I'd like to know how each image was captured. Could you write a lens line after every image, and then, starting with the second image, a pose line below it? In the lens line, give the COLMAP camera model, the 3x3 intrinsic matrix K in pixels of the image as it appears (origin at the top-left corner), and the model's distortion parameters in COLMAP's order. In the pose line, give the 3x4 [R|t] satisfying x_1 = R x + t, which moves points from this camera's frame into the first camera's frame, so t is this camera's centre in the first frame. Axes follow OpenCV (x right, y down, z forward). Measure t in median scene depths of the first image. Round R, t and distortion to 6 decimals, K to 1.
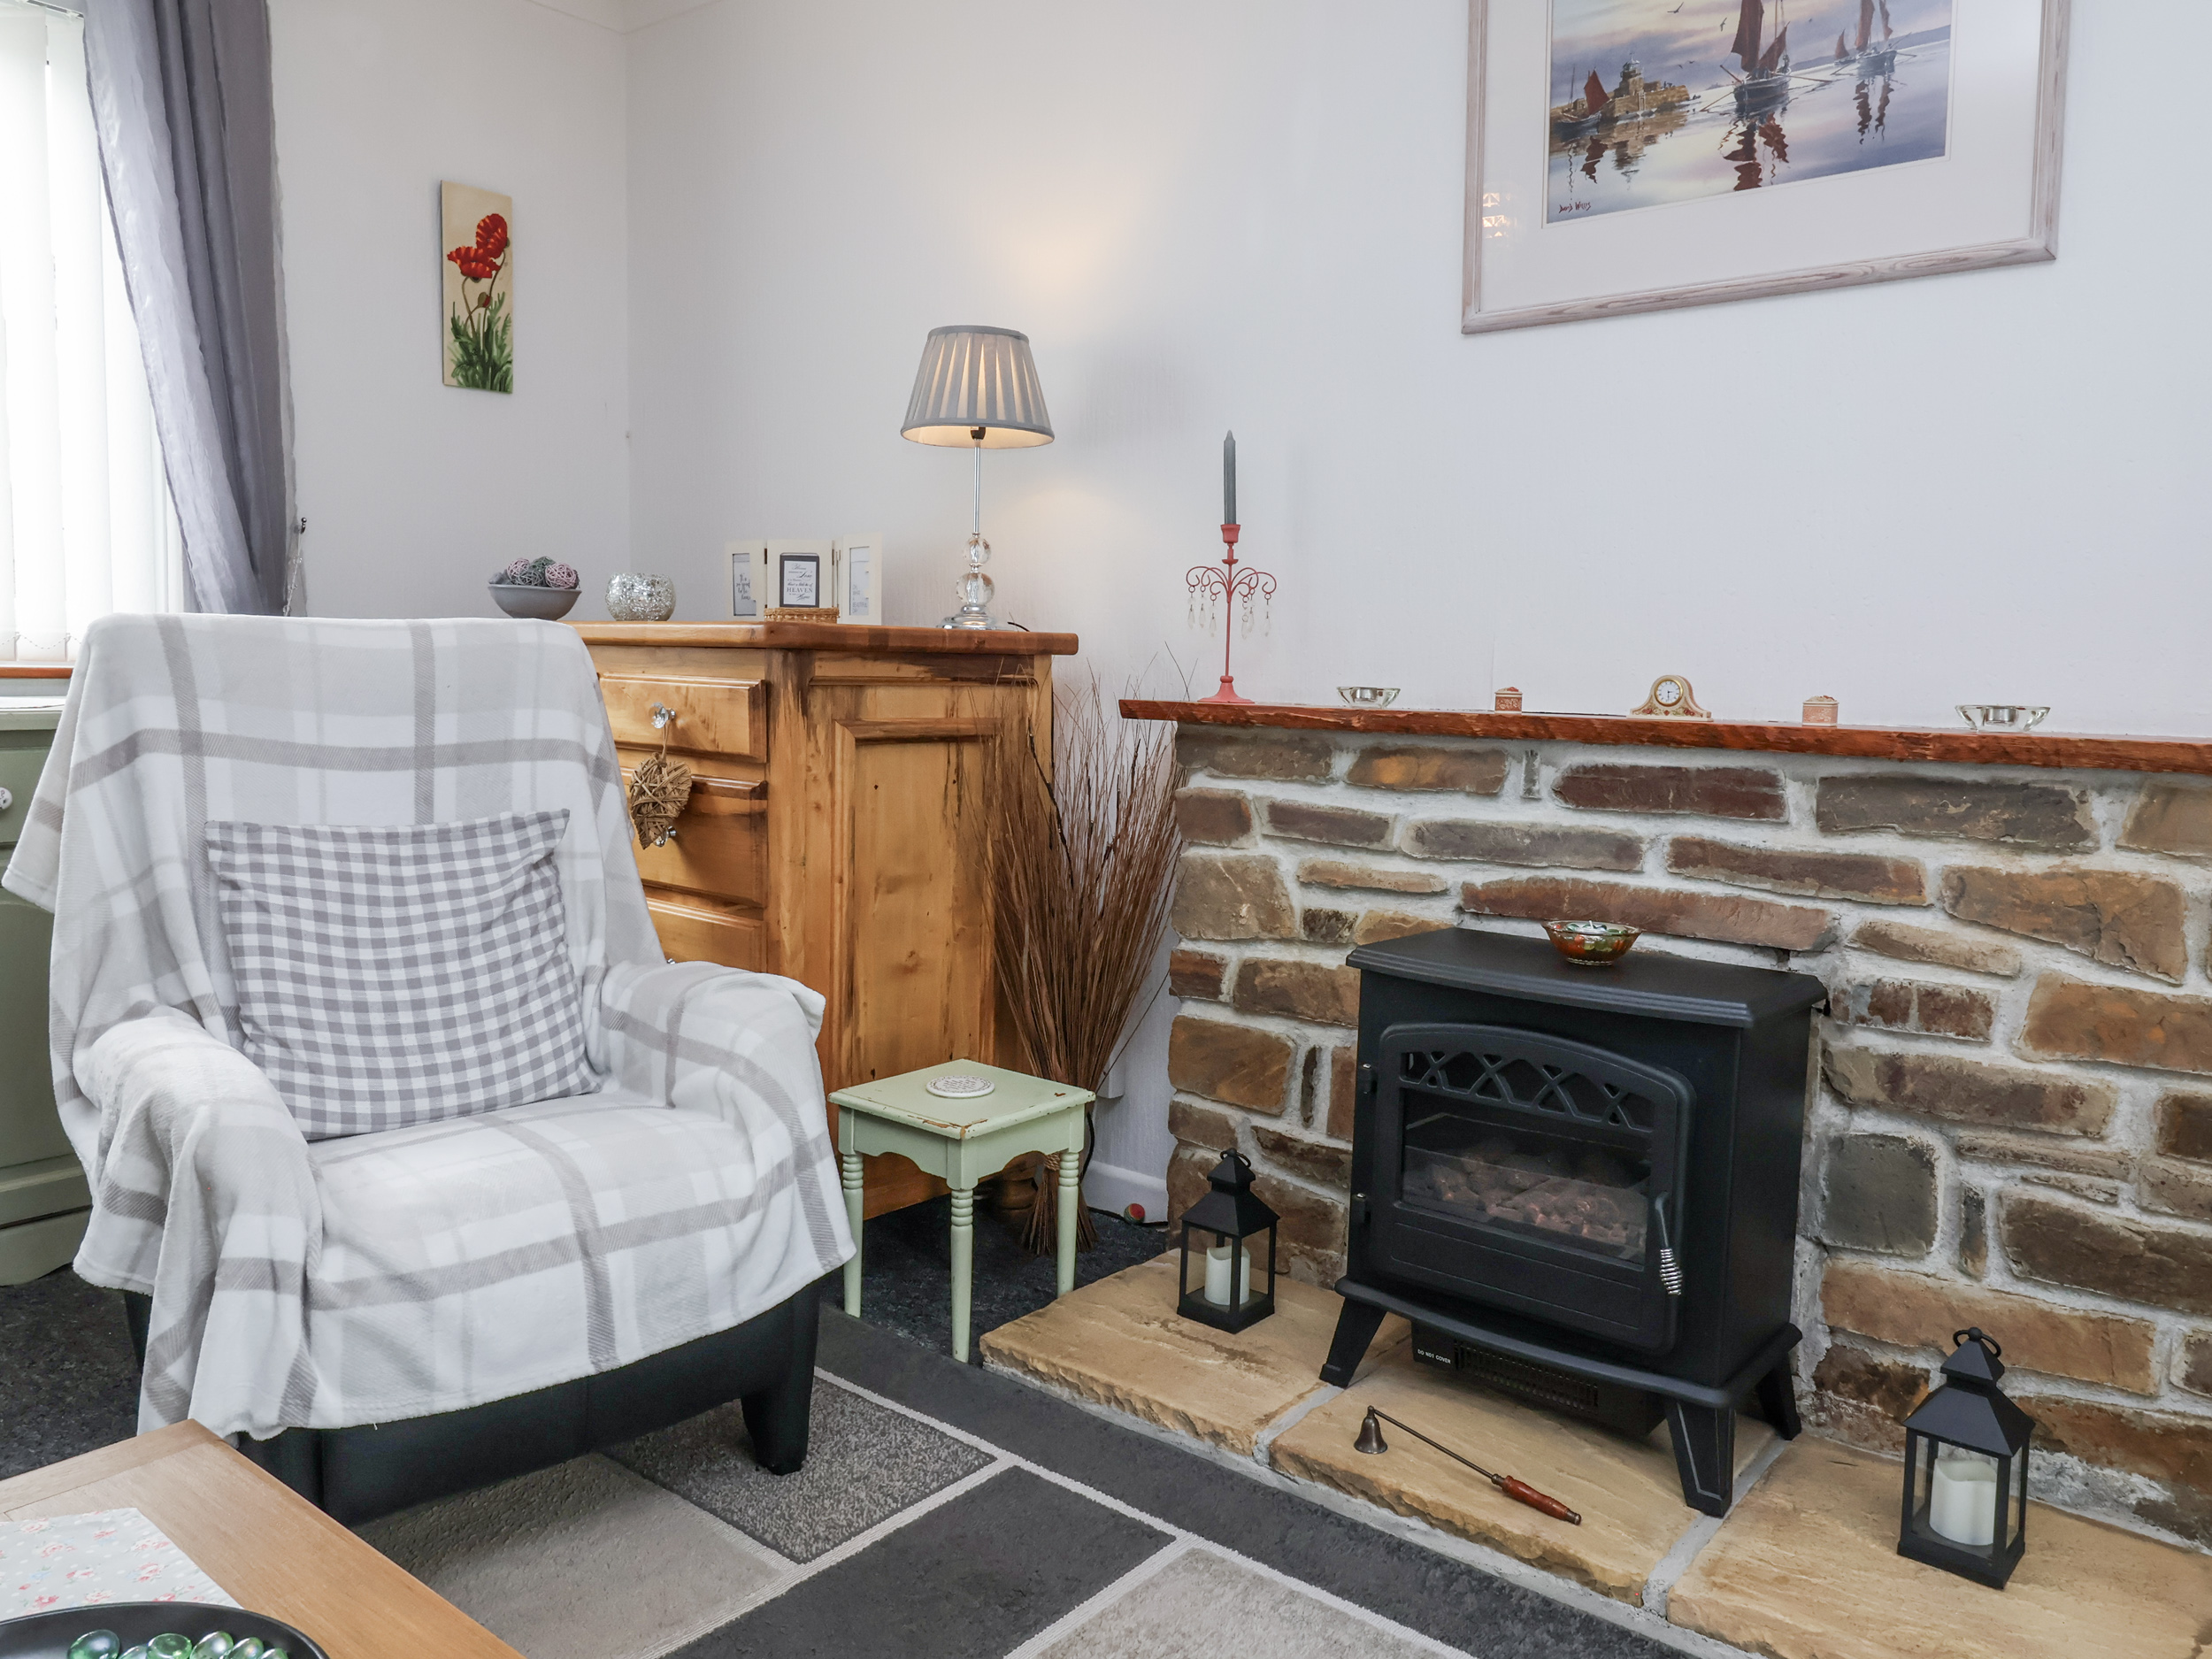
lens RADIAL K [[1550.2, 0, 1100.9], [0, 1550.2, 824.2], [0, 0, 1]] dist [0.001841, -0.007319]
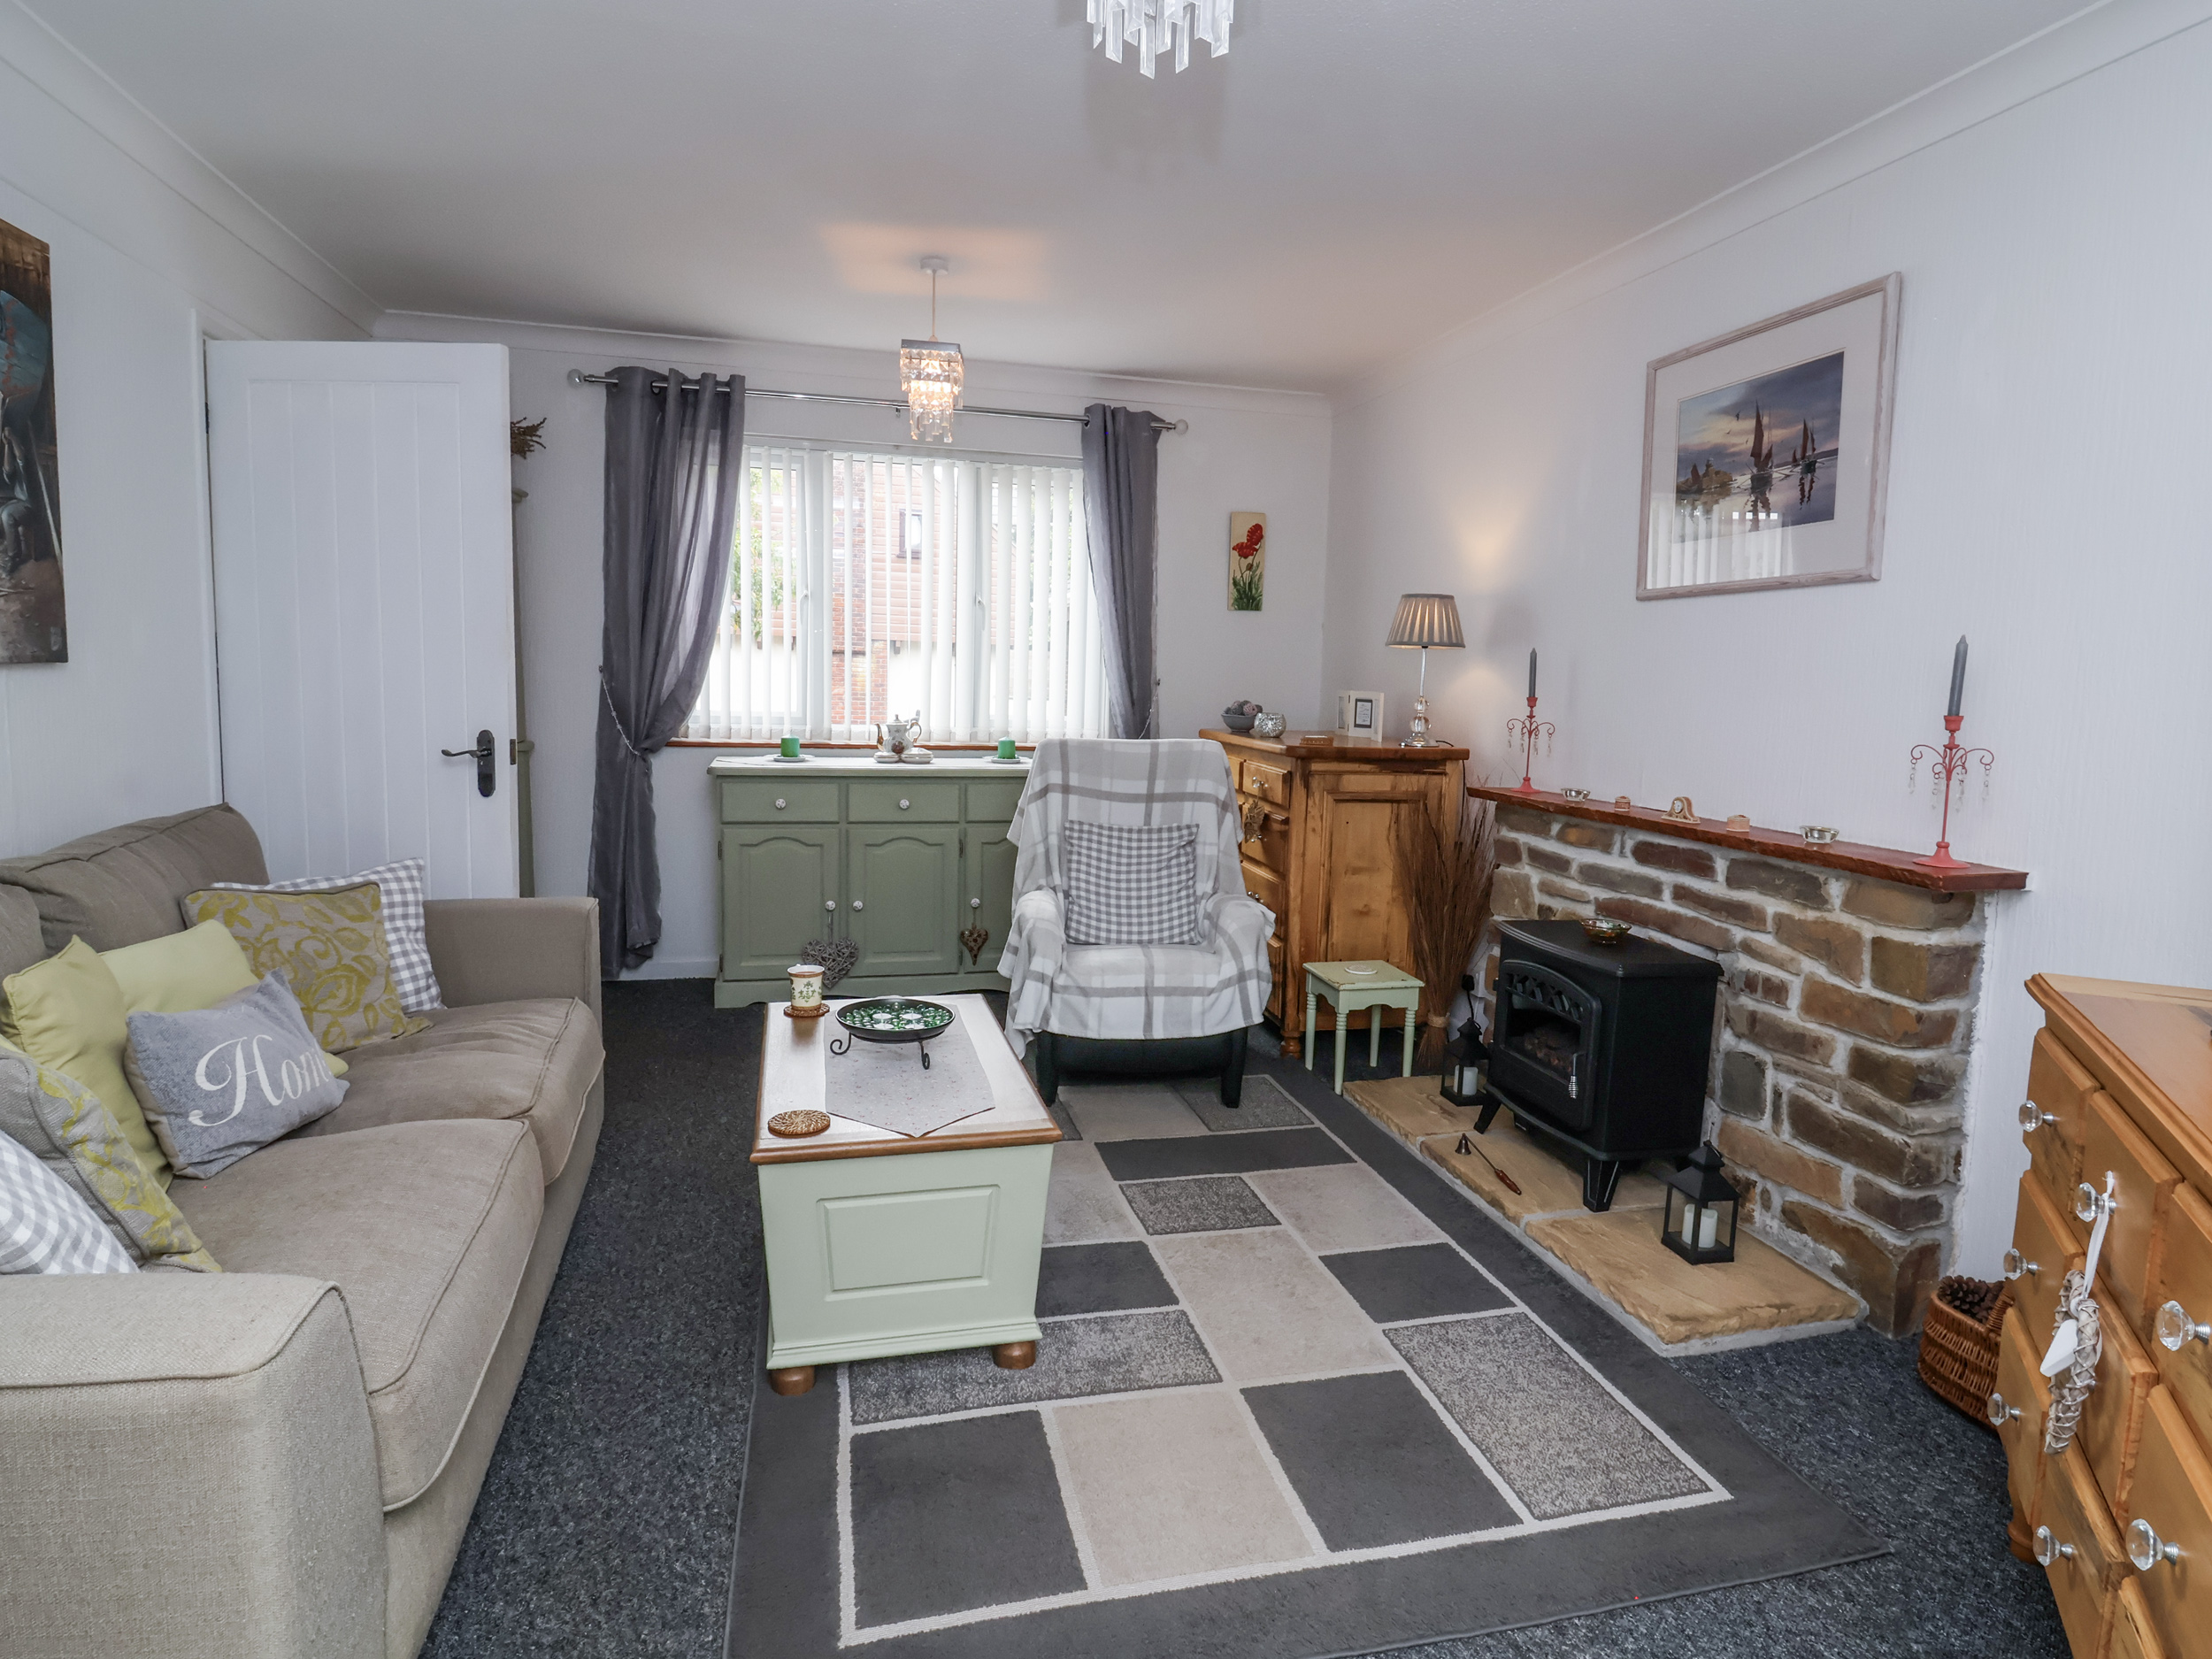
lens RADIAL K [[1144.0, 0, 1162.0], [0, 1144.0, 833.2], [0, 0, 1]] dist [0.001221, -0.014606]
pose [[0.821133, 0.077812, -0.565408, 0.648170], [-0.070690, 0.996900, 0.034533, -0.056479], [0.566343, 0.011612, 0.824088, -0.502738]]
